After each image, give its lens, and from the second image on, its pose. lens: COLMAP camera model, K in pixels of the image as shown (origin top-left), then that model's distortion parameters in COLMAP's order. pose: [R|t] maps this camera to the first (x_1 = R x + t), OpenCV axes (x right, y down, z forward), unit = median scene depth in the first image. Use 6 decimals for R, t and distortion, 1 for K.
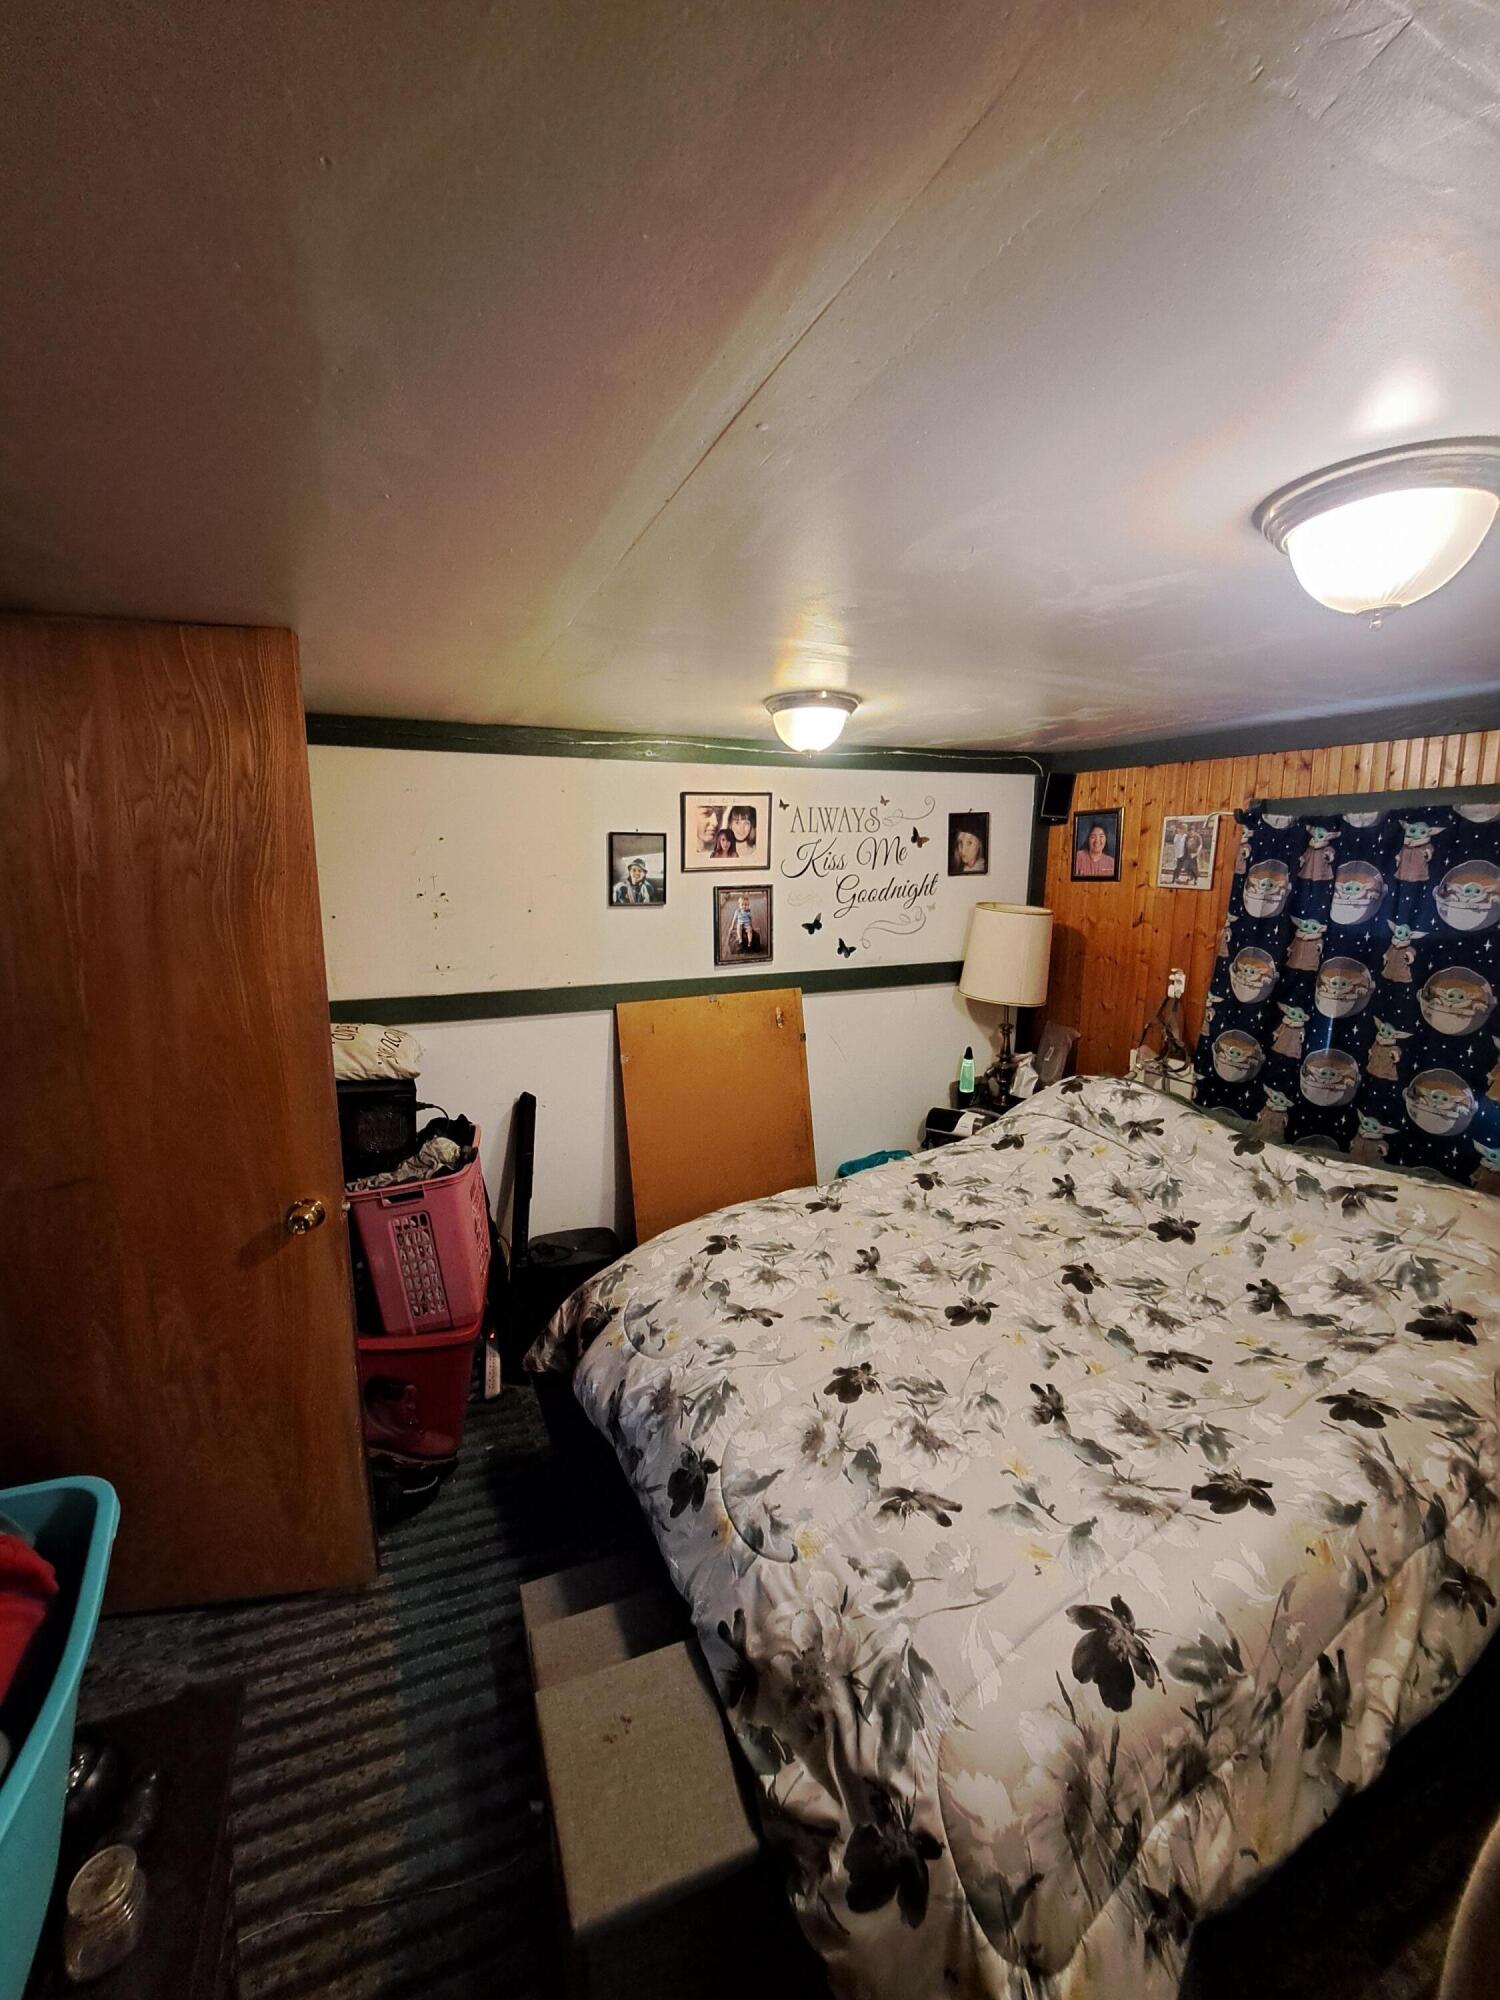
lens RADIAL K [[799.6, 0, 719.8], [0, 799.6, 997.1], [0, 0, 1]] dist [-0.016246, -0.000834]
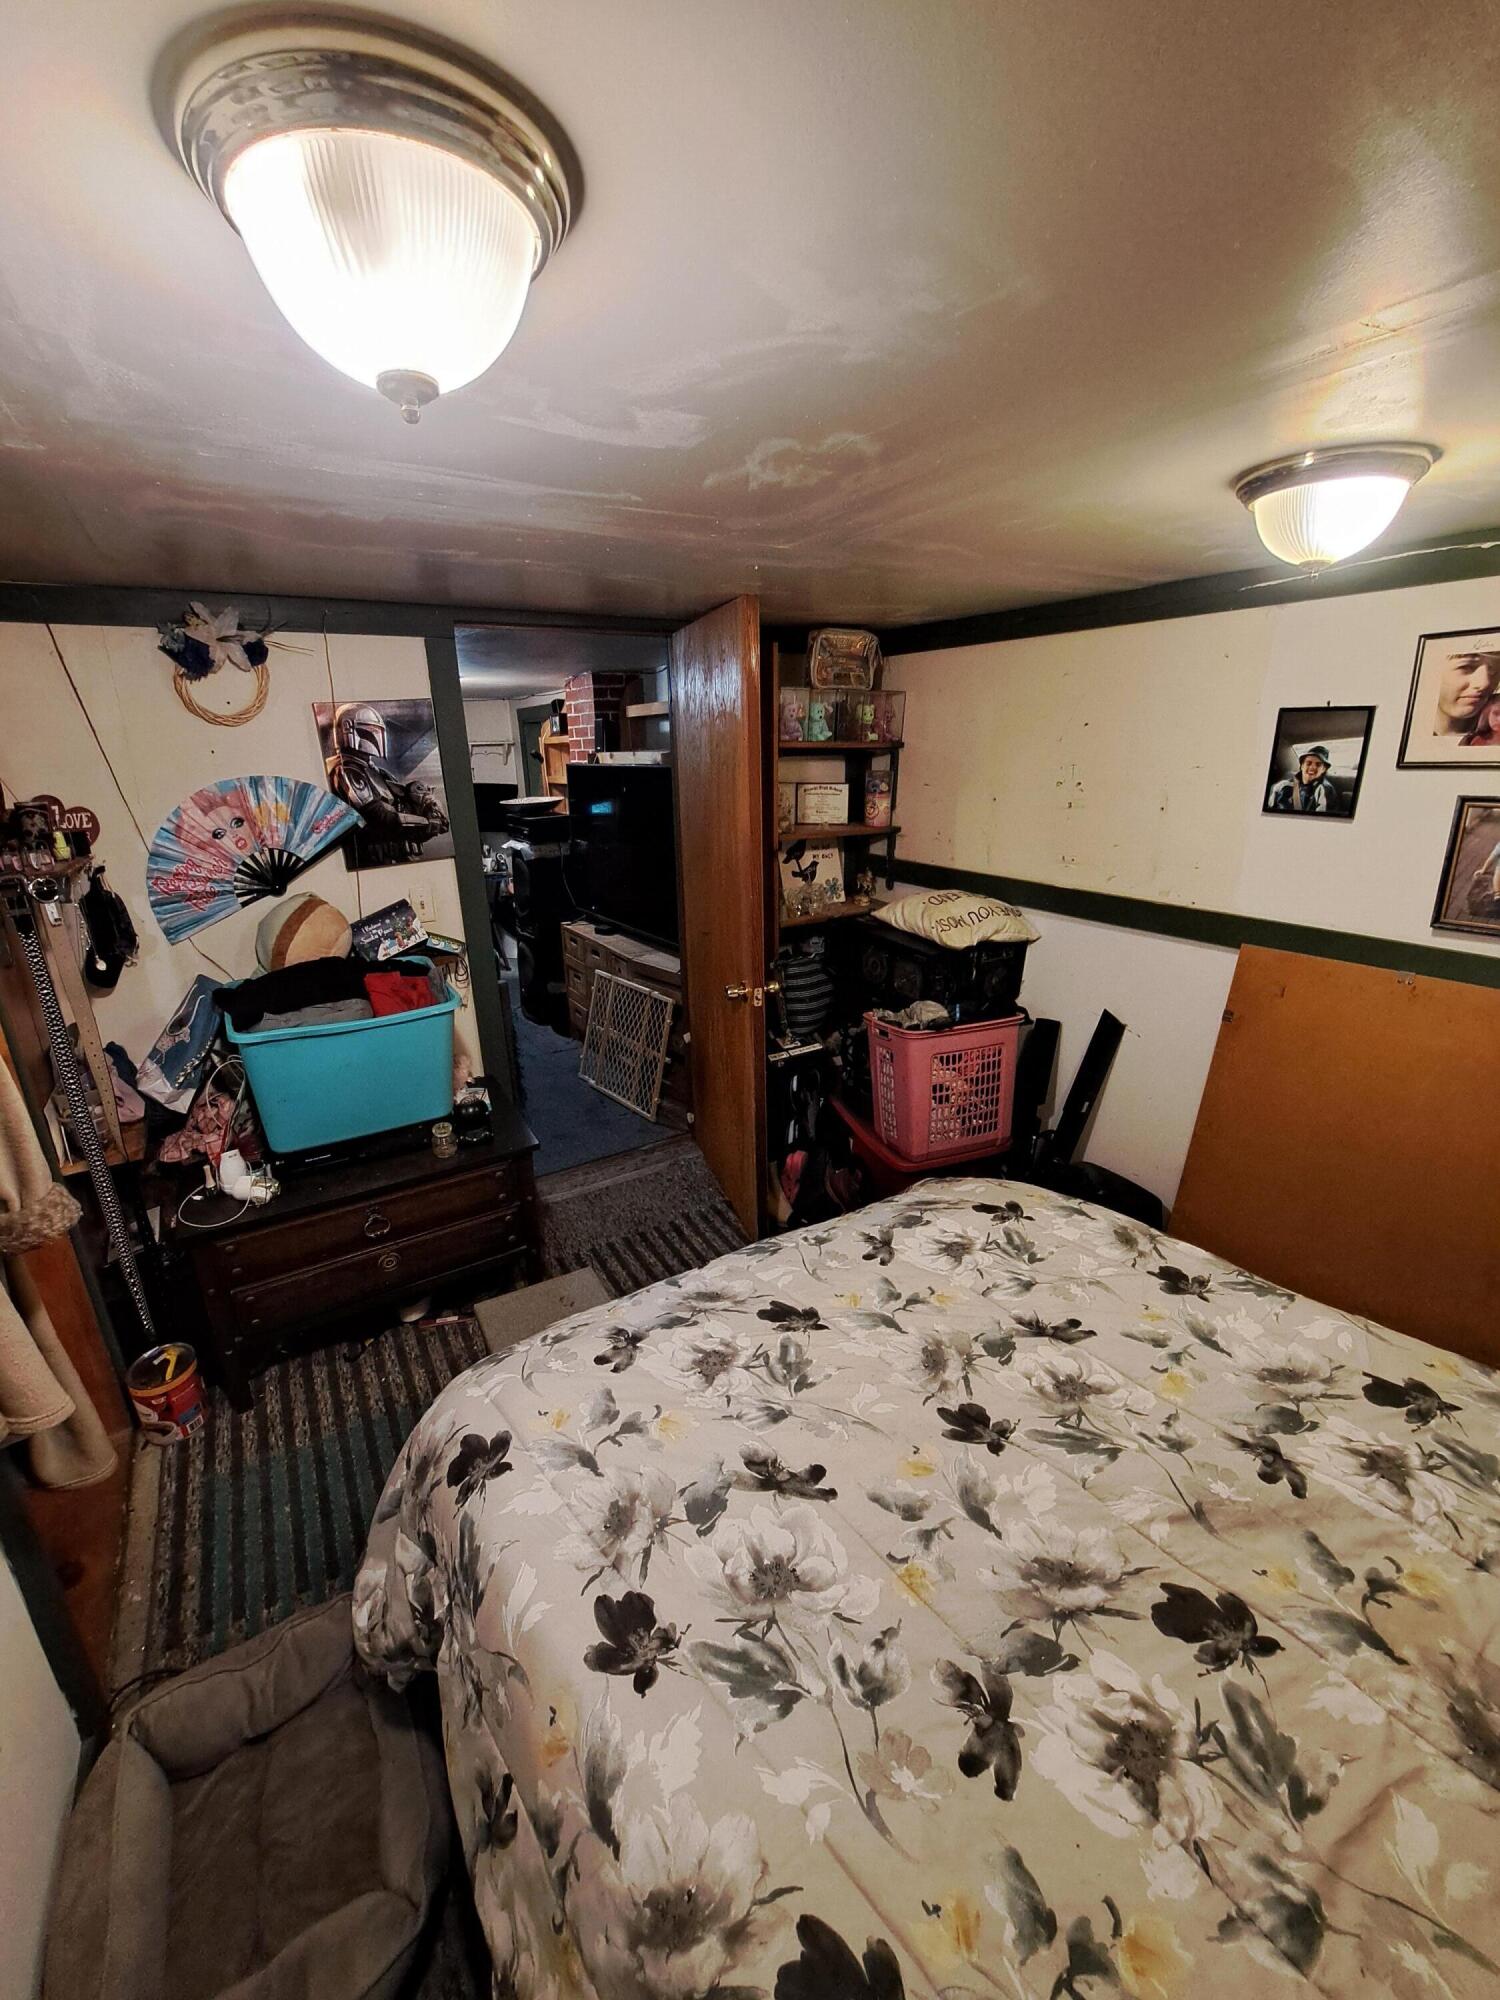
lens RADIAL K [[799.6, 0, 719.8], [0, 799.6, 997.1], [0, 0, 1]] dist [-0.016246, -0.000834]
pose [[0.127776, 0.302144, -0.944660, 0.664268], [-0.147328, 0.947682, 0.283183, -0.104620], [0.980800, 0.102990, 0.165605, 0.493780]]
